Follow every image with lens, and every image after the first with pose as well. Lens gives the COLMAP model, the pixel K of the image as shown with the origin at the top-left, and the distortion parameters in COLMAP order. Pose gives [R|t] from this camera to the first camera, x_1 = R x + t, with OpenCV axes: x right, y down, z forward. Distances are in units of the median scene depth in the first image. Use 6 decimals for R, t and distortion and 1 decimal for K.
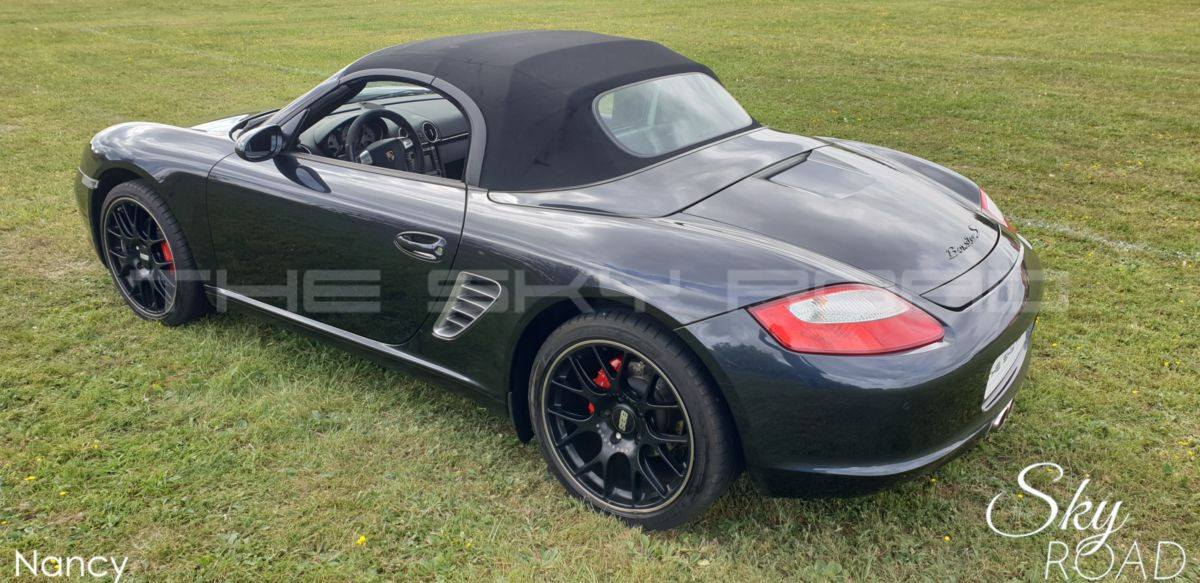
lens RADIAL K [[920.2, 0, 597.5], [0, 920.2, 418.0], [0, 0, 1]] dist [0.011181, 0.009068]
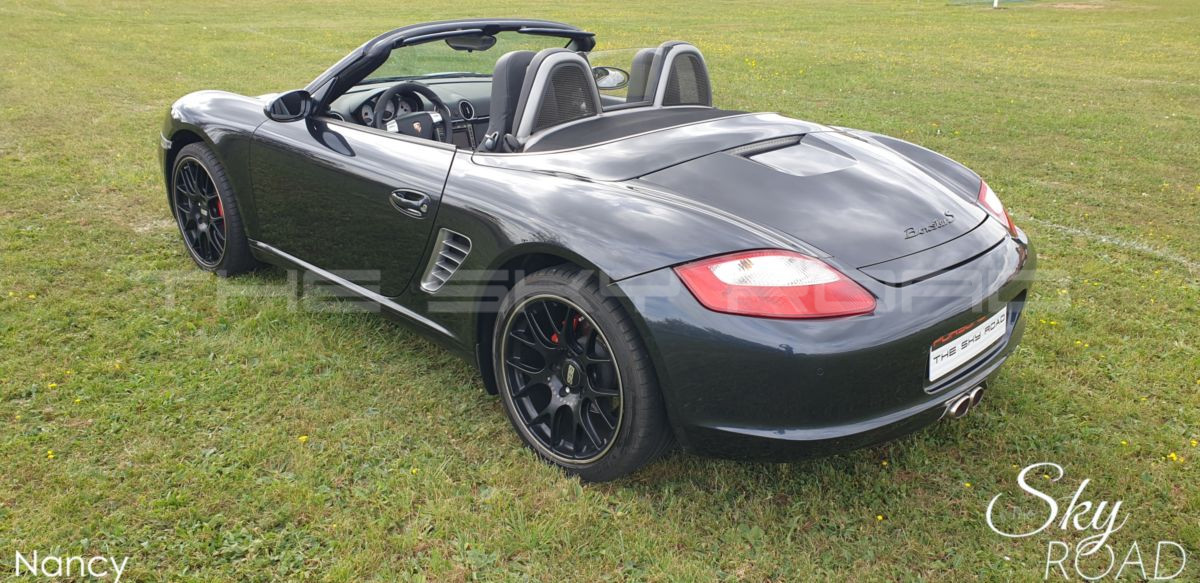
lens RADIAL K [[920.2, 0, 597.5], [0, 920.2, 418.0], [0, 0, 1]] dist [0.011181, 0.009068]
pose [[0.987071, 0.082782, -0.137255, 0.171006], [-0.085175, 0.996298, -0.011645, 0.051079], [0.135782, 0.023185, 0.990467, -0.026306]]
